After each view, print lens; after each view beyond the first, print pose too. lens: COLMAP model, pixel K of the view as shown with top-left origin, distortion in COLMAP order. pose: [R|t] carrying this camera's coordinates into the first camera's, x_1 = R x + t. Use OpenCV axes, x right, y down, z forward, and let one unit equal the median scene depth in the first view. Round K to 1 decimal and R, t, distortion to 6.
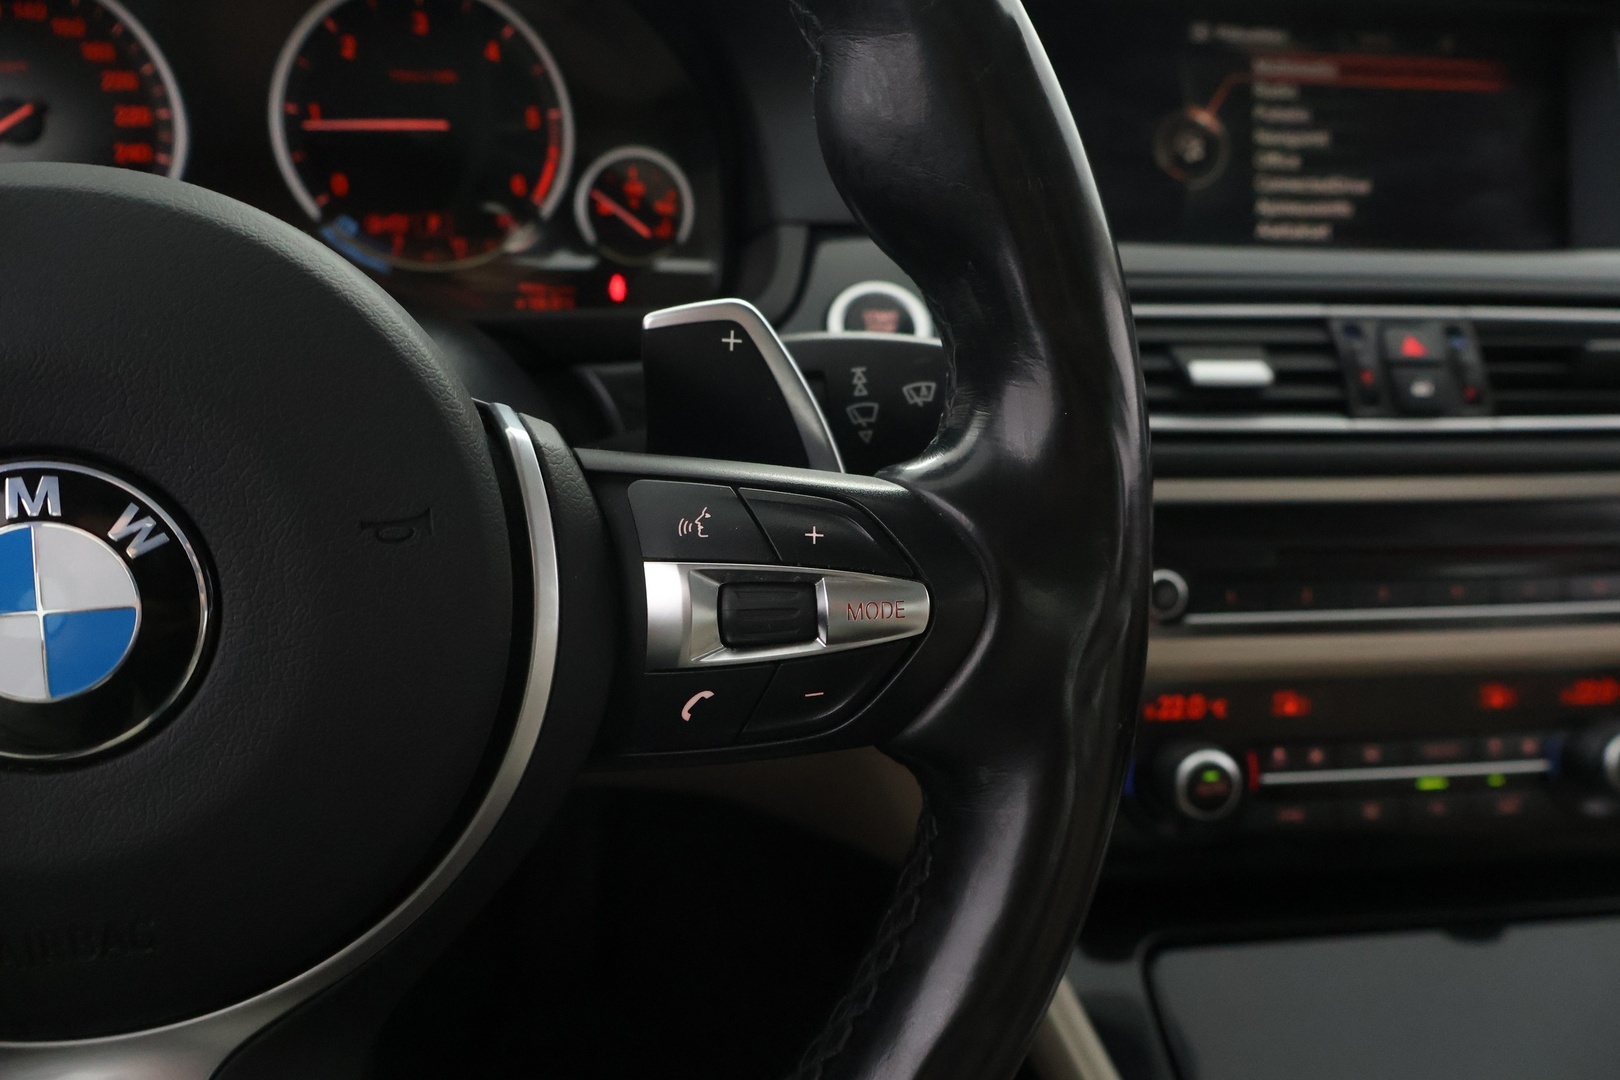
lens RADIAL K [[1352.3, 0, 823.2], [0, 1352.3, 532.0], [0, 0, 1]] dist [0.000136, -0.005100]
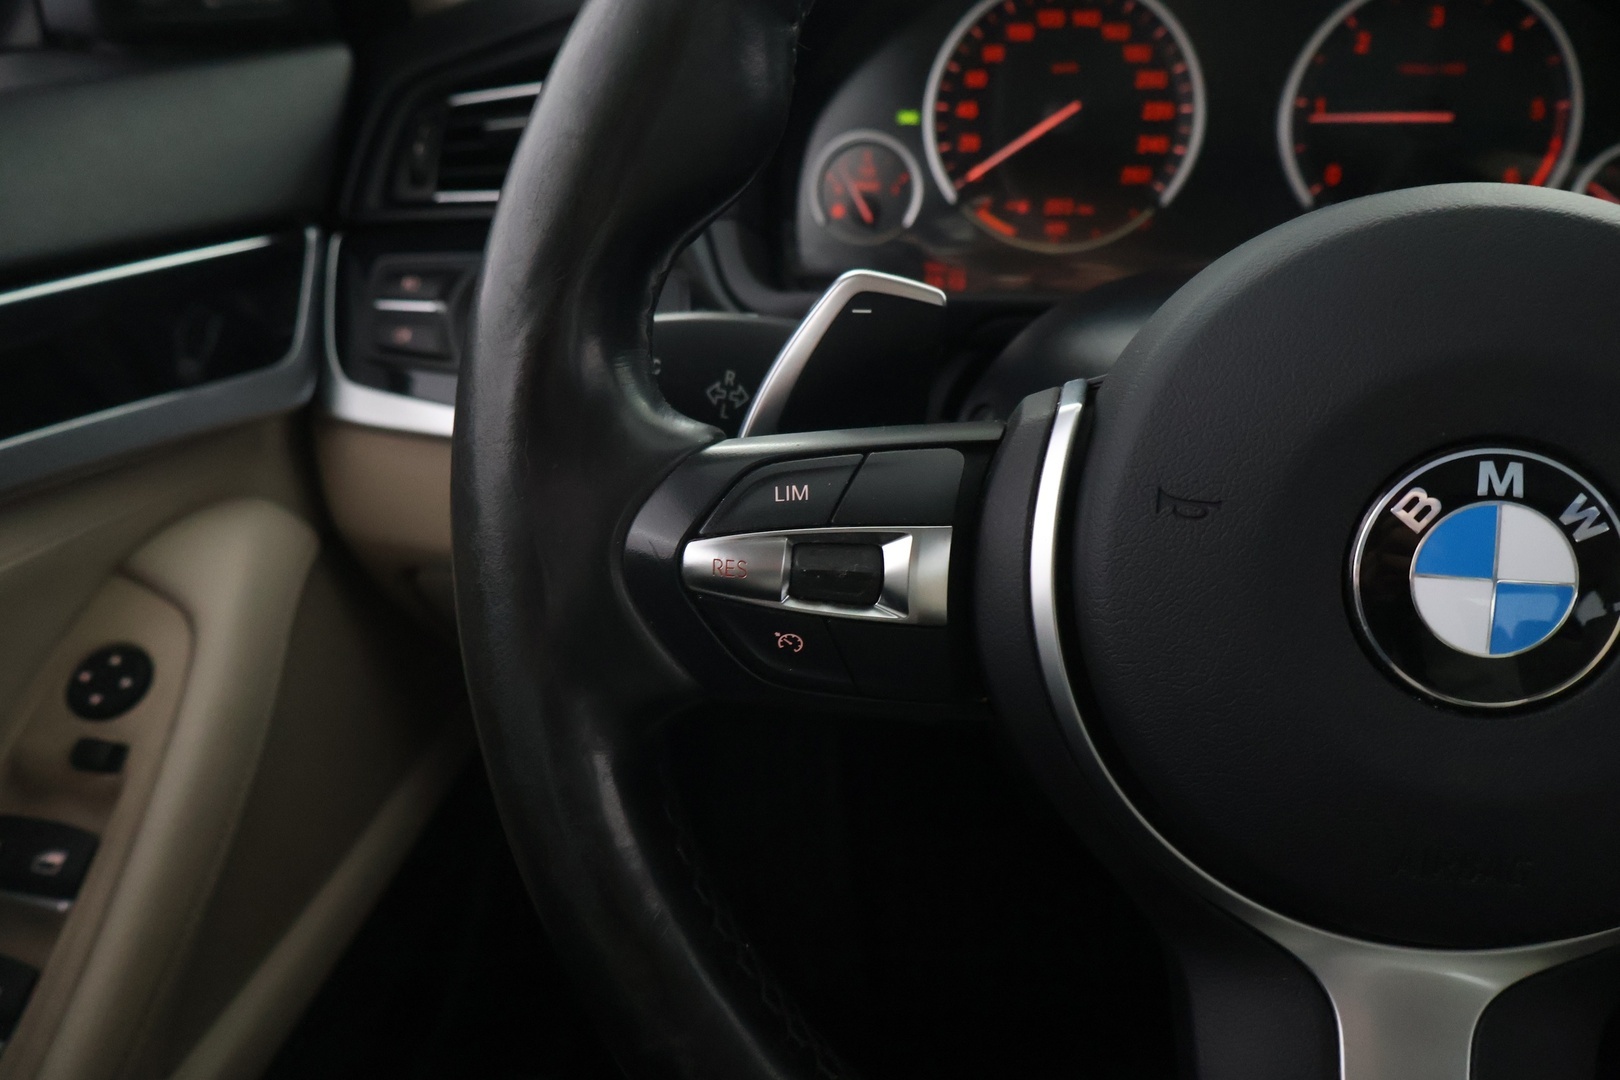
lens RADIAL K [[1352.3, 0, 801.3], [0, 1352.3, 526.4], [0, 0, 1]] dist [0.000136, -0.005100]
pose [[0.907044, 0.118359, -0.404056, -0.290779], [-0.110027, 0.992960, 0.043871, 0.012756], [0.406404, 0.004664, 0.913681, -0.126890]]
